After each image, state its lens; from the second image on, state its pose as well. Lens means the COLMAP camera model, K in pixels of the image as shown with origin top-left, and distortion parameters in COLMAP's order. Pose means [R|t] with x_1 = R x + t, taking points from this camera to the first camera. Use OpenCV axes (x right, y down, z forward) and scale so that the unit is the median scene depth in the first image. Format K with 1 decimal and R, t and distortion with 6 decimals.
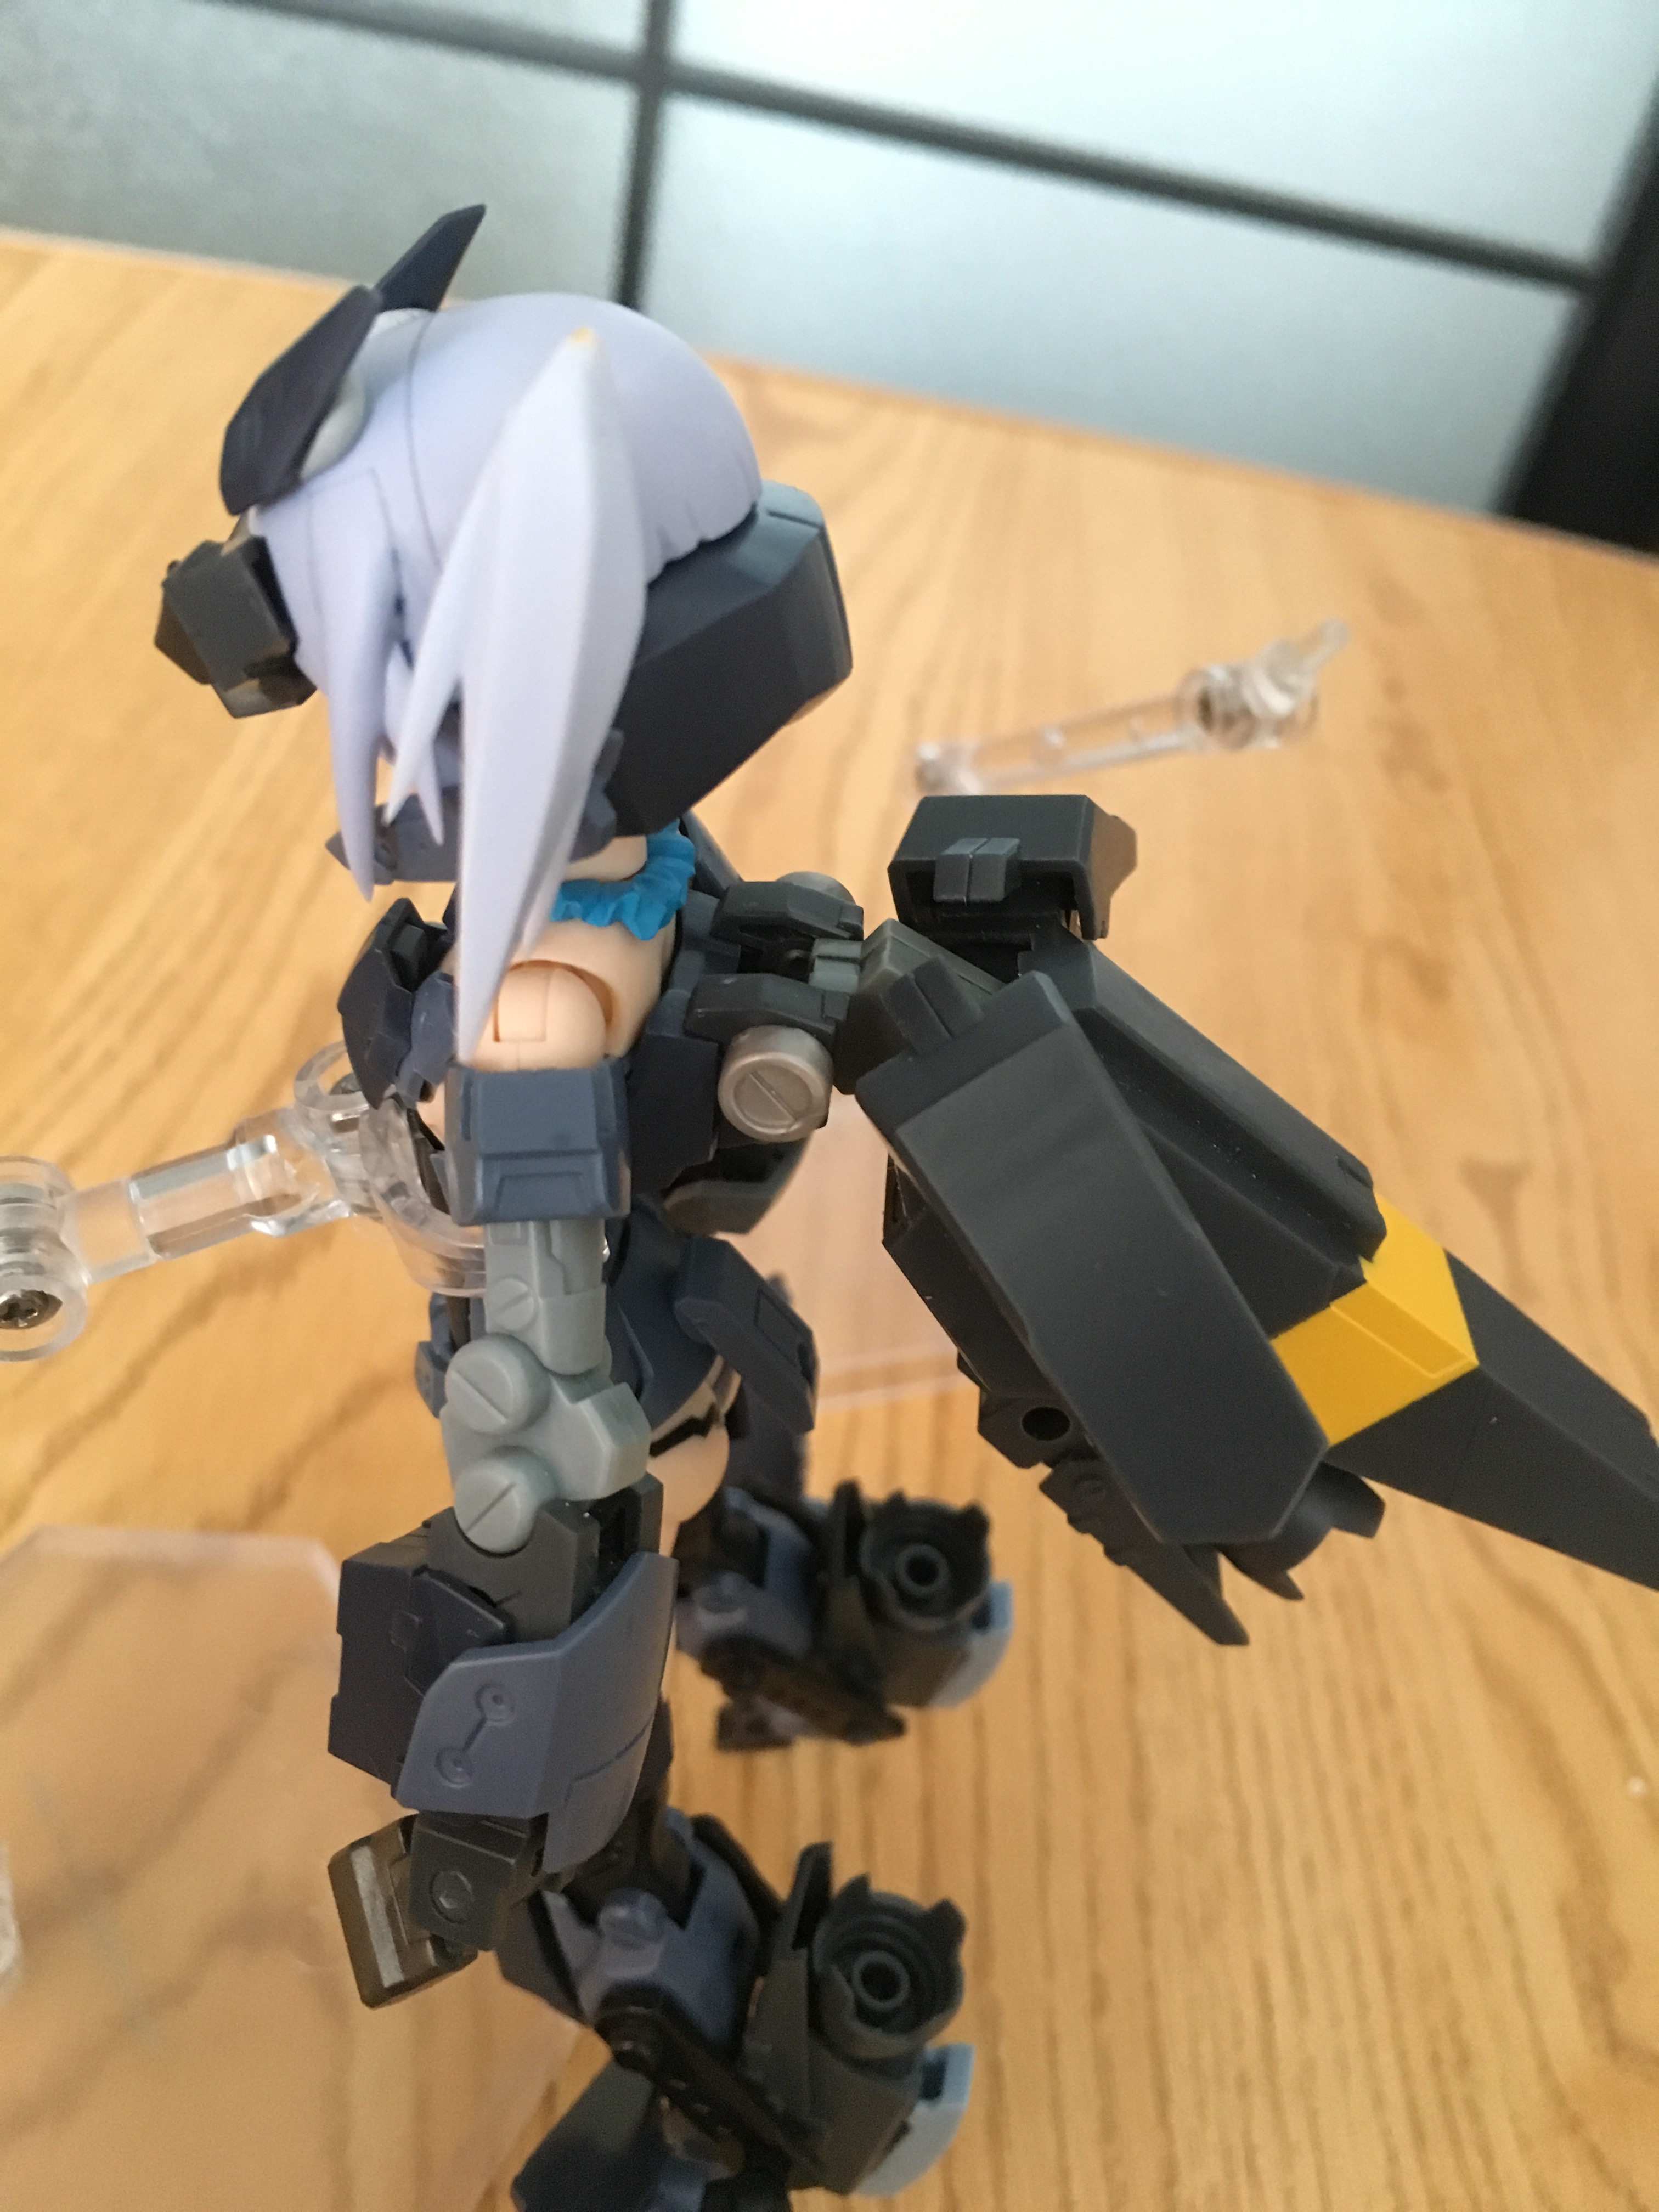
lens RADIAL K [[1915.9, 0, 811.3], [0, 1915.9, 1110.1], [0, 0, 1]] dist [0.051359, -0.124159]
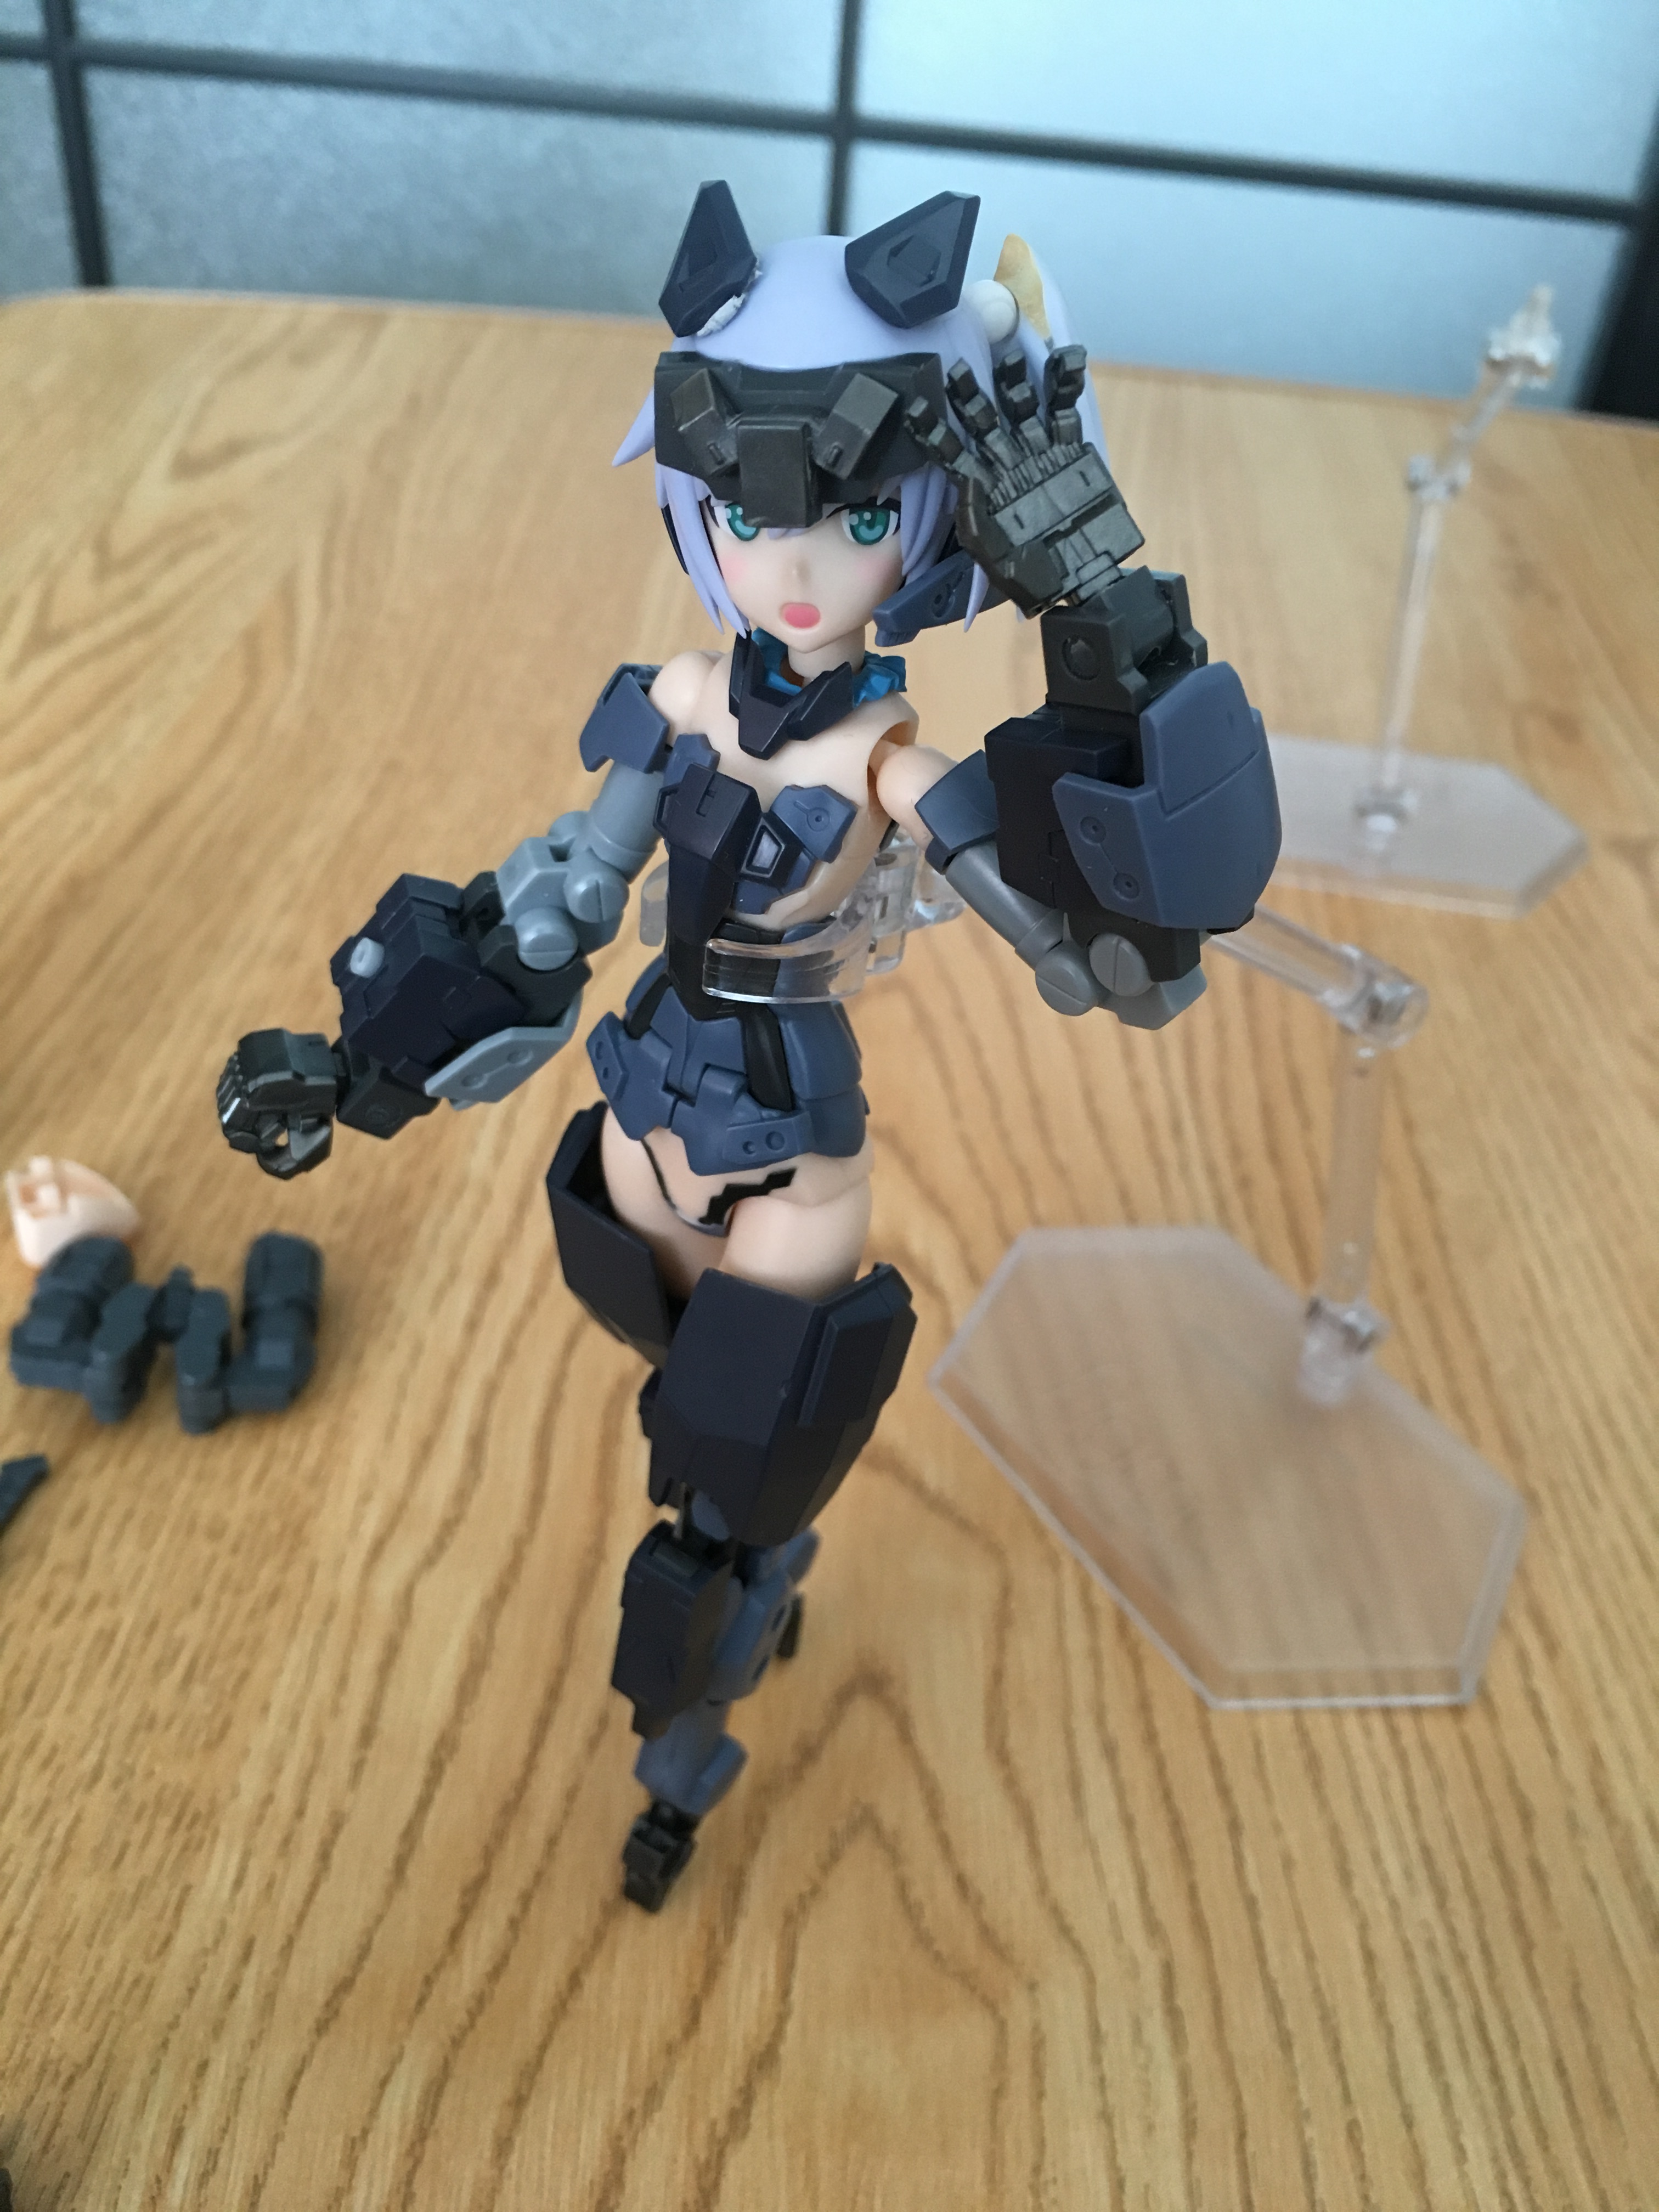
lens RADIAL K [[1915.9, 0, 825.3], [0, 1915.9, 1105.9], [0, 0, 1]] dist [0.051359, -0.124159]
pose [[0.994949, -0.086517, -0.050898, -0.191427], [0.084543, 0.995627, -0.039745, 0.291640], [0.054114, 0.035241, 0.997913, -0.453931]]
